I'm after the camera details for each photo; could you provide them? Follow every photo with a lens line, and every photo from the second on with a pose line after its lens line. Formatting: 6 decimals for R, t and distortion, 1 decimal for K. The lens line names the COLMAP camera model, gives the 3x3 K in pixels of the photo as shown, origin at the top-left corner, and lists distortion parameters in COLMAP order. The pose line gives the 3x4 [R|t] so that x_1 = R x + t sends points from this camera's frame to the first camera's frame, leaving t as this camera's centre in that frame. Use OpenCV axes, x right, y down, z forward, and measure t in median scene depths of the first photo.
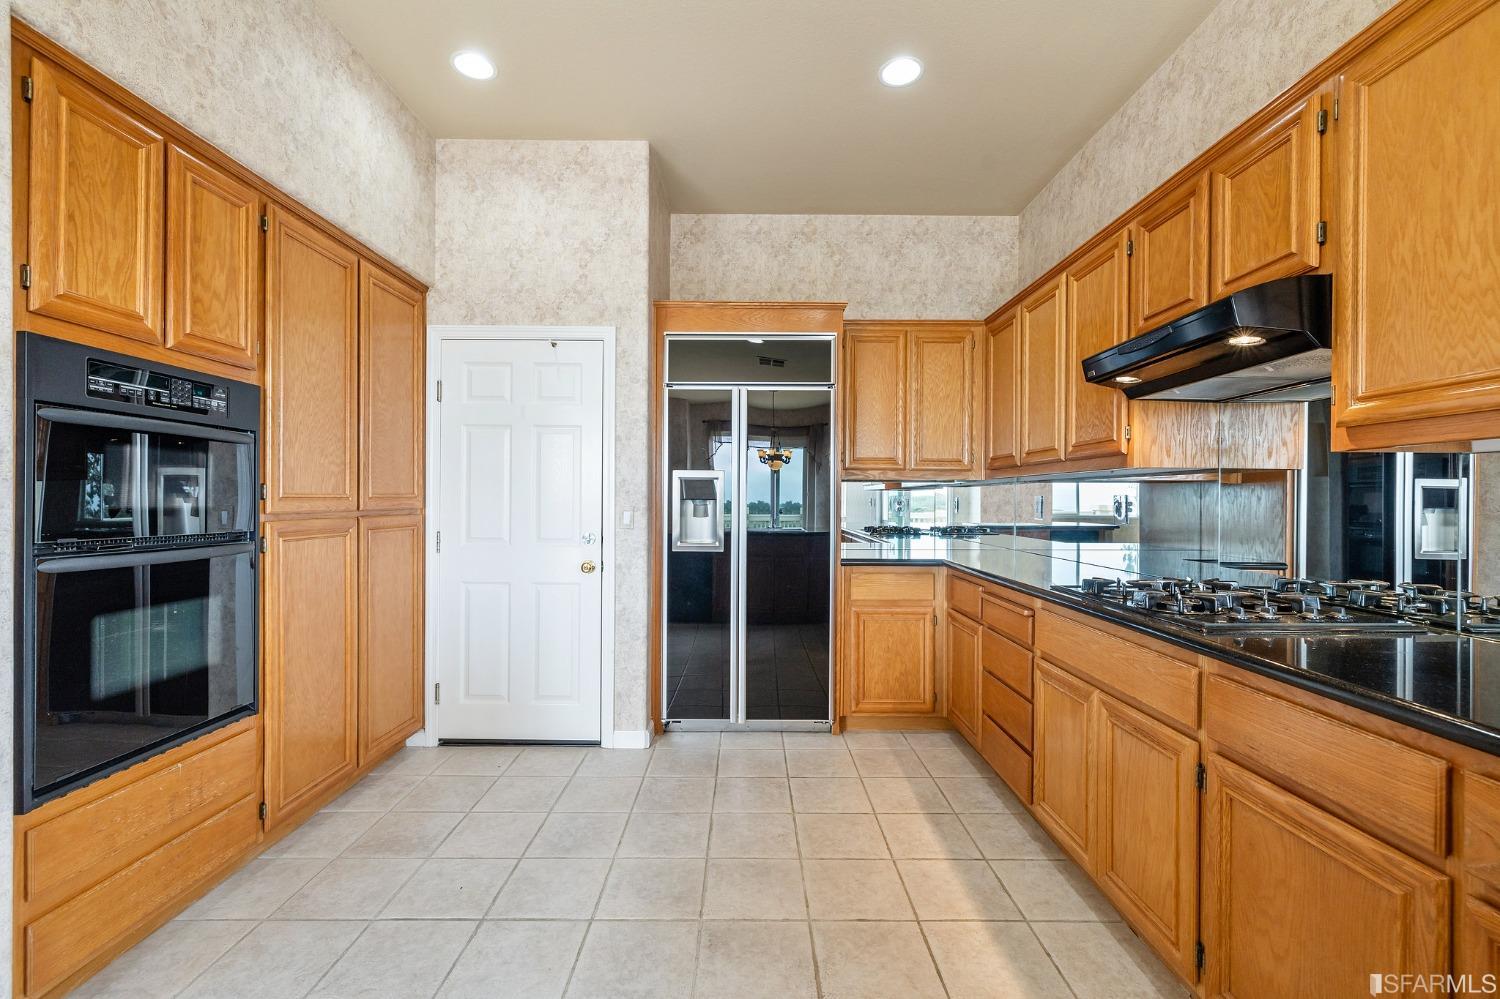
lens RADIAL K [[651.8, 0, 753.7], [0, 651.8, 501.7], [0, 0, 1]] dist [0.002905, -0.001310]
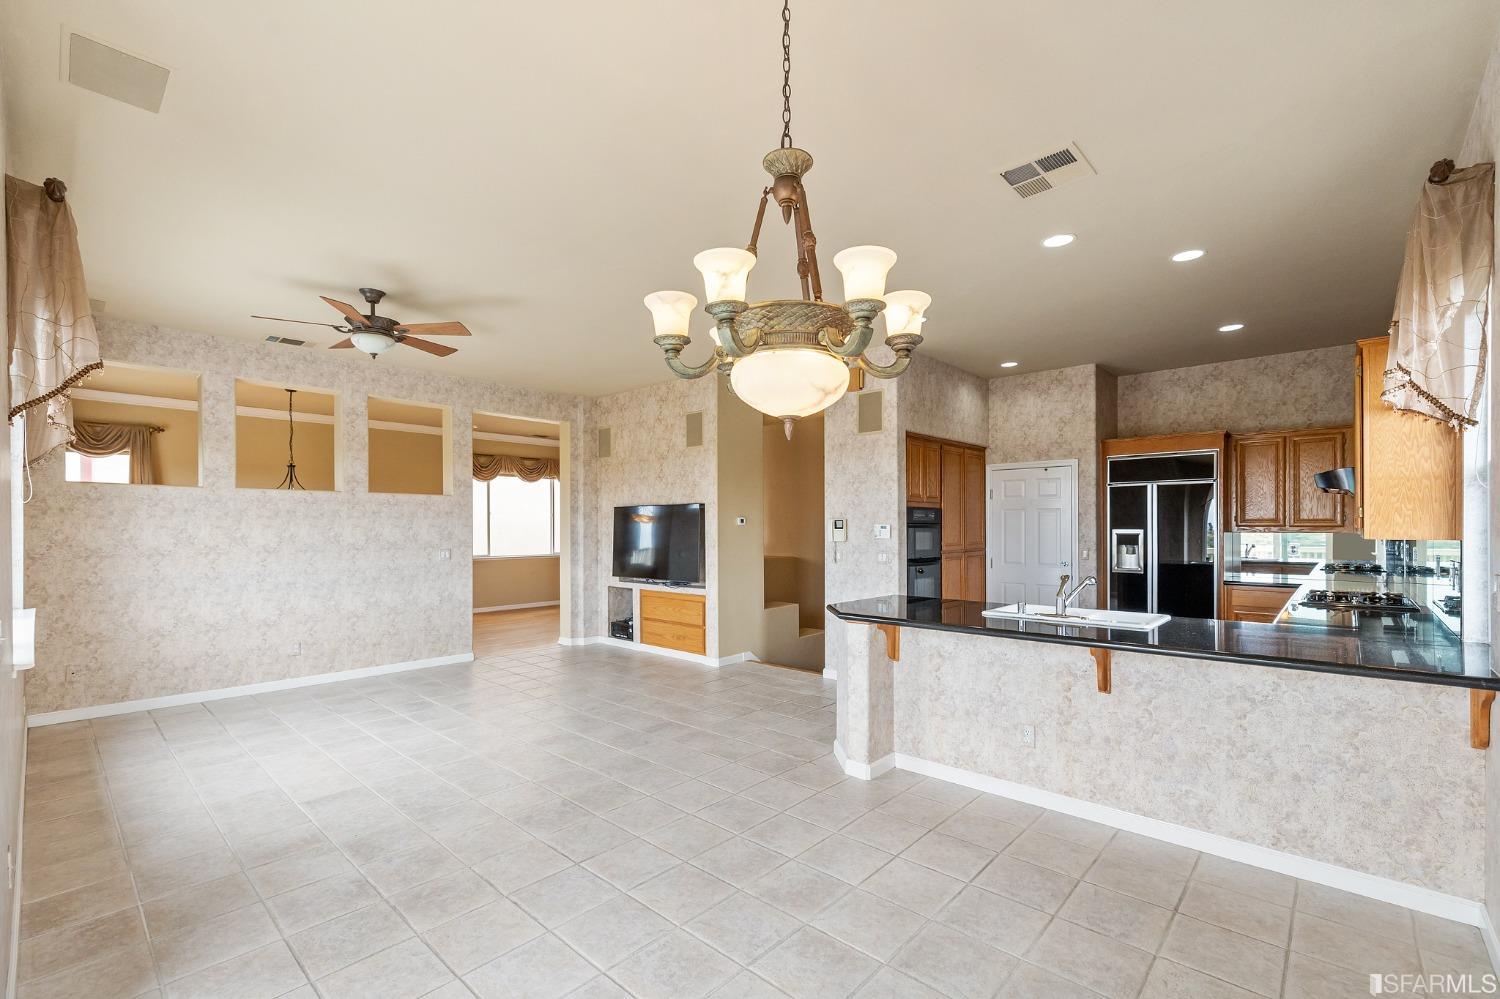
lens RADIAL K [[651.8, 0, 746.5], [0, 651.8, 521.5], [0, 0, 1]] dist [0.002905, -0.001310]
pose [[0.731823, -0.011355, -0.681400, 0.395060], [0.006841, 0.999933, -0.009315, -0.061318], [0.681461, 0.002155, 0.731852, -1.130013]]
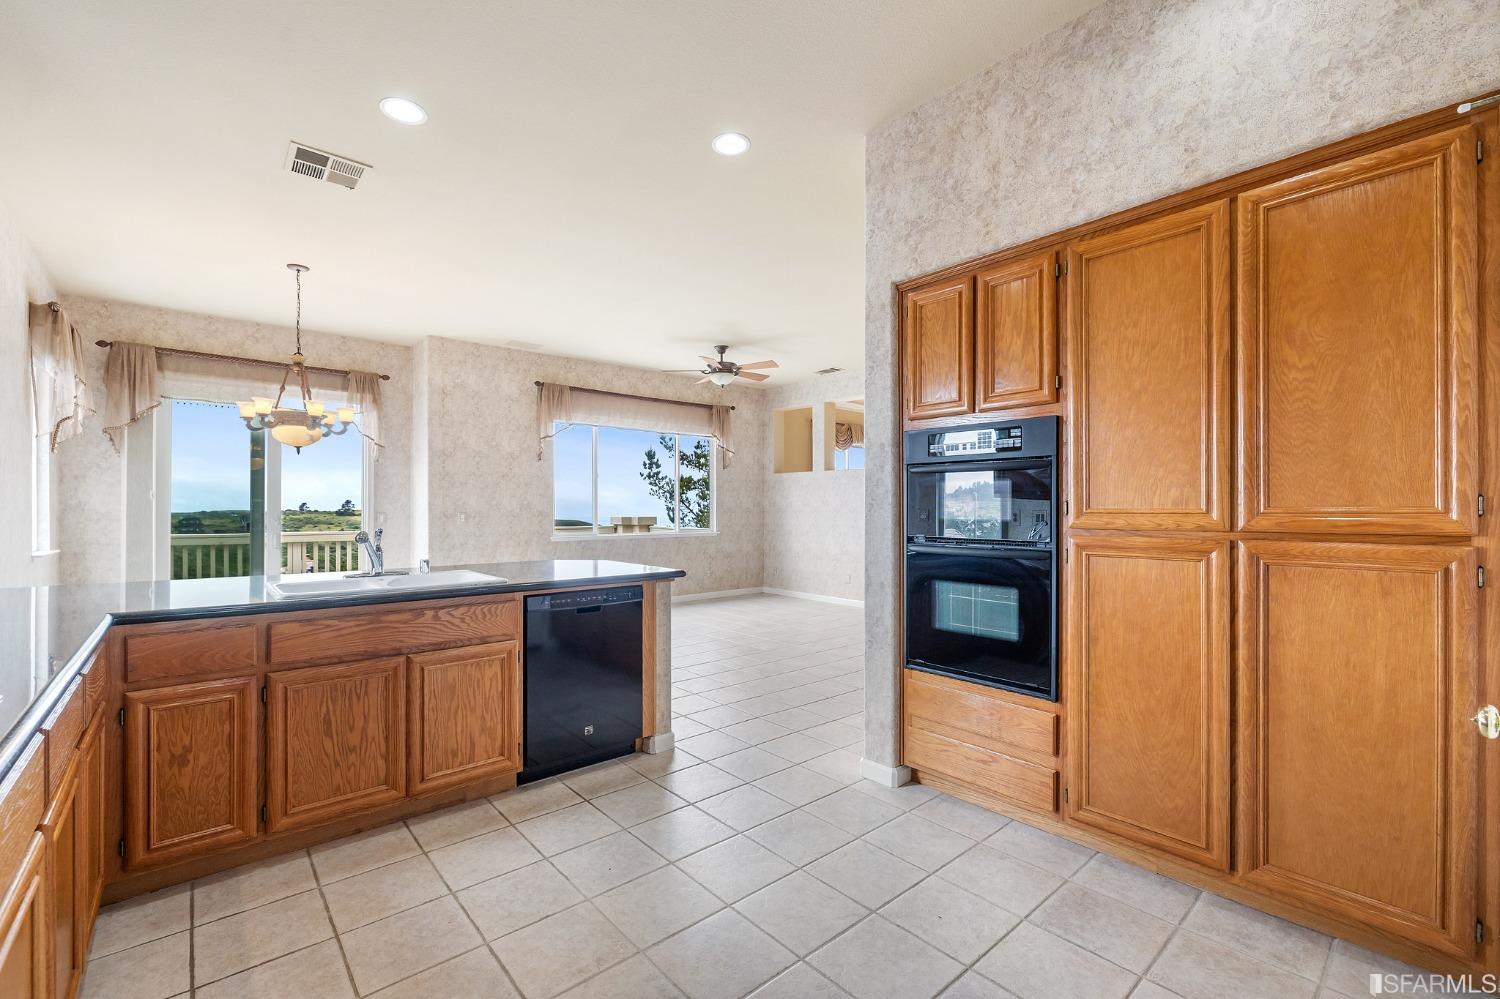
lens RADIAL K [[651.8, 0, 758.5], [0, 651.8, 506.2], [0, 0, 1]] dist [0.002905, -0.001310]
pose [[-0.754027, -0.008360, -0.656790, 0.248571], [-0.003601, 0.999957, -0.008594, -0.004726], [0.656834, -0.004115, -0.754024, 0.989444]]
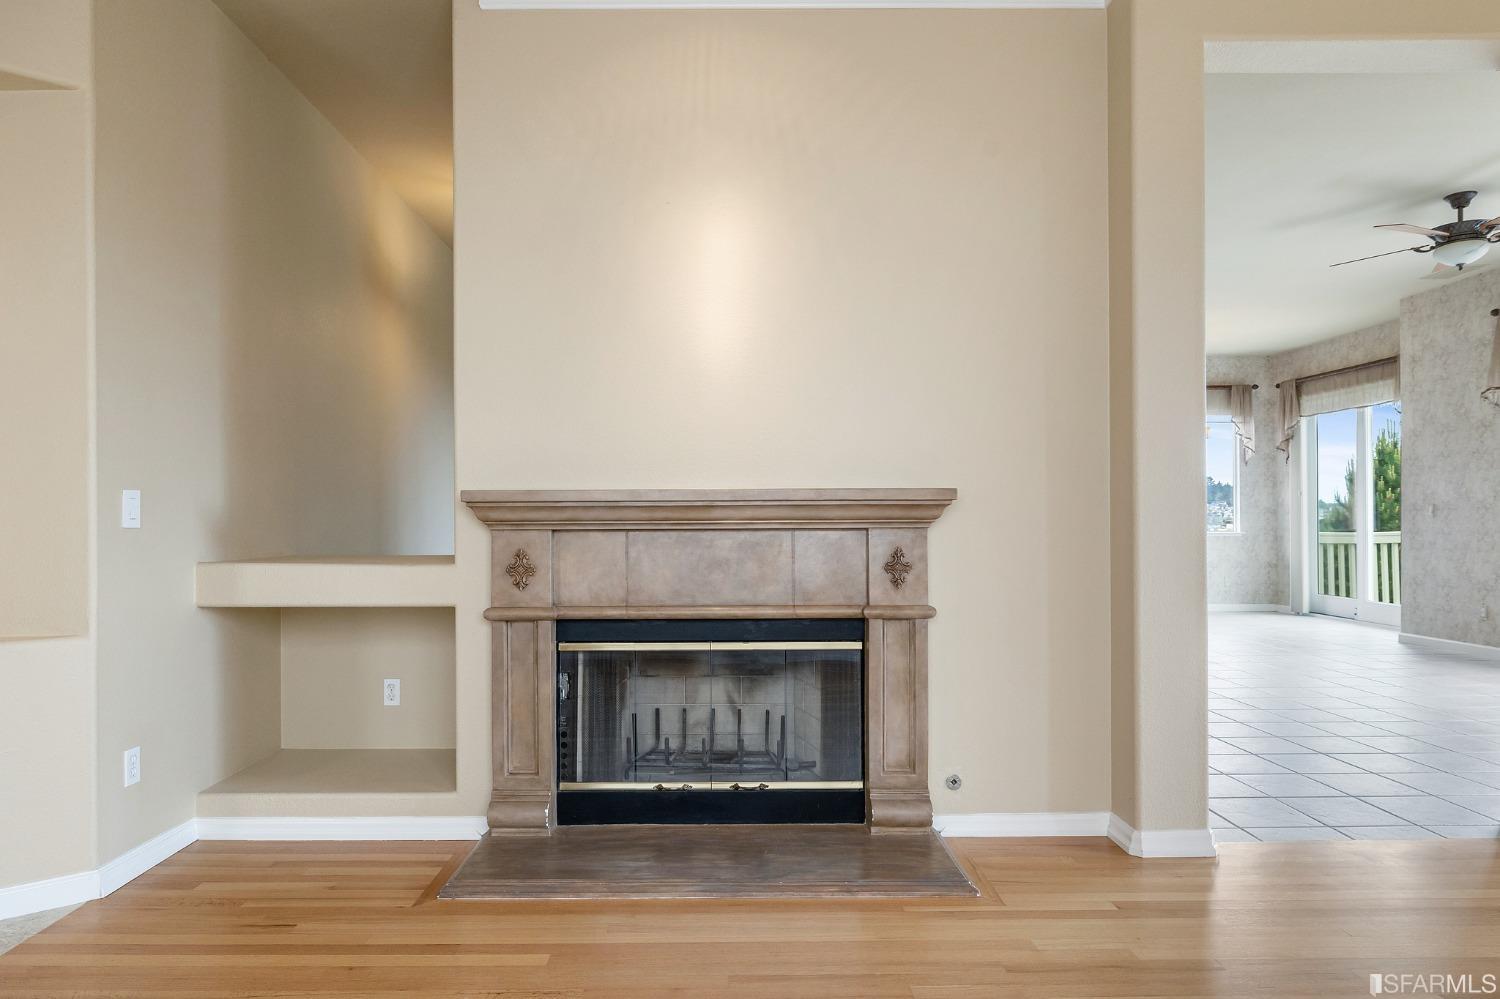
lens RADIAL K [[882.8, 0, 738.7], [0, 882.8, 503.1], [0, 0, 1]] dist [-0.003157, 0.002207]
pose [[-0.019409, 0.012533, 0.999733, -2.556092], [0.000258, 0.999921, -0.012530, 0.026096], [-0.999812, 0.000015, -0.019411, 0.622585]]
